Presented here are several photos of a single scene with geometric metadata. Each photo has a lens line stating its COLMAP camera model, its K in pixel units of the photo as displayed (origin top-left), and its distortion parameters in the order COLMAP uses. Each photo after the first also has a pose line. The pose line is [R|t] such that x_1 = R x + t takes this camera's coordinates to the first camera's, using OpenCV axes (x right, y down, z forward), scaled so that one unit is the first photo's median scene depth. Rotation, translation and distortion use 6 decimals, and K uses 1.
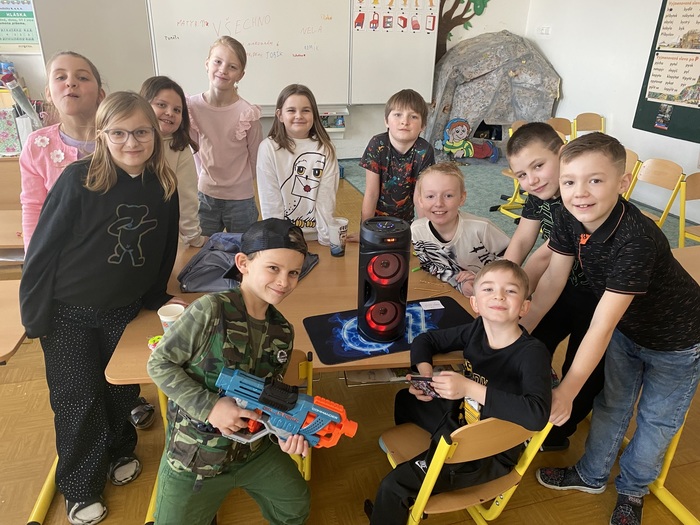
lens RADIAL K [[553.4, 0, 348.5], [0, 553.4, 261.6], [0, 0, 1]] dist [0.051024, -0.045420]
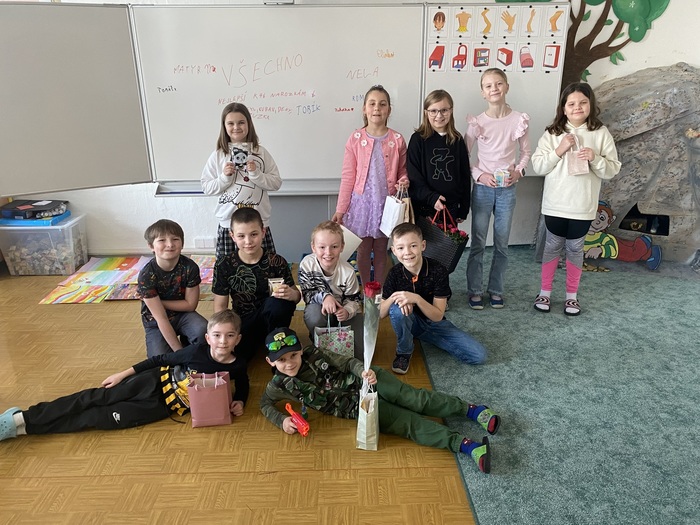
lens RADIAL K [[553.4, 0, 350.5], [0, 553.4, 258.7], [0, 0, 1]] dist [0.051024, -0.045420]
pose [[0.967583, 0.057807, -0.245848, 0.091228], [-0.071934, 0.996211, -0.048869, -0.142962], [0.242092, 0.064970, 0.968076, 0.325539]]
